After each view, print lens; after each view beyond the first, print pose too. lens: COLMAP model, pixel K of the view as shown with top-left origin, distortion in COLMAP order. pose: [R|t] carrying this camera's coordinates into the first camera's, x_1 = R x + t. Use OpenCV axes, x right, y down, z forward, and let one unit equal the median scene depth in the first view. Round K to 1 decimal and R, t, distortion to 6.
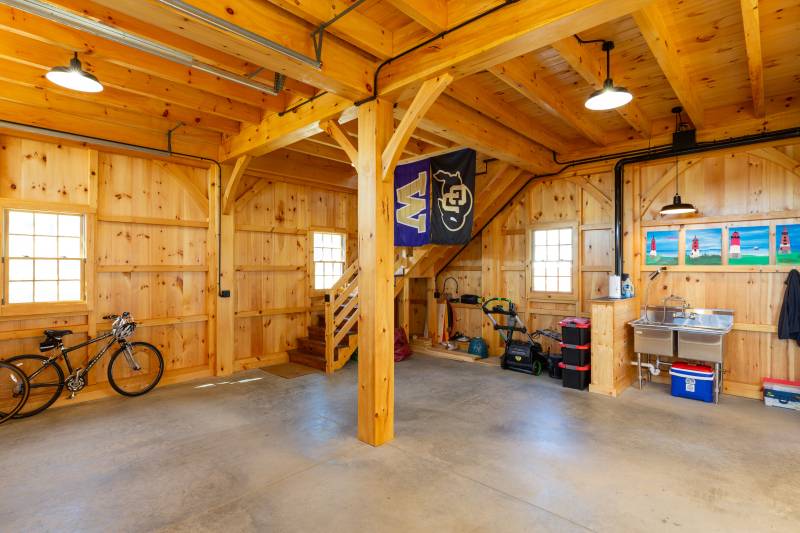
lens RADIAL K [[419.2, 0, 406.7], [0, 419.2, 265.6], [0, 0, 1]] dist [-0.001280, -0.000254]
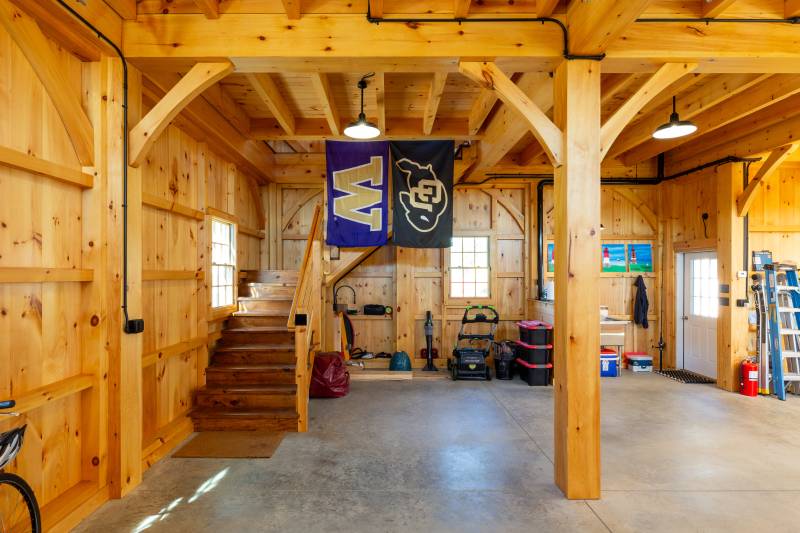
lens RADIAL K [[419.2, 0, 401.5], [0, 419.2, 274.9], [0, 0, 1]] dist [-0.001280, -0.000254]
pose [[0.720827, -0.000768, 0.693115, -0.525541], [-0.003648, 0.999981, 0.004902, 0.002691], [-0.693106, -0.006062, 0.720811, 0.405991]]
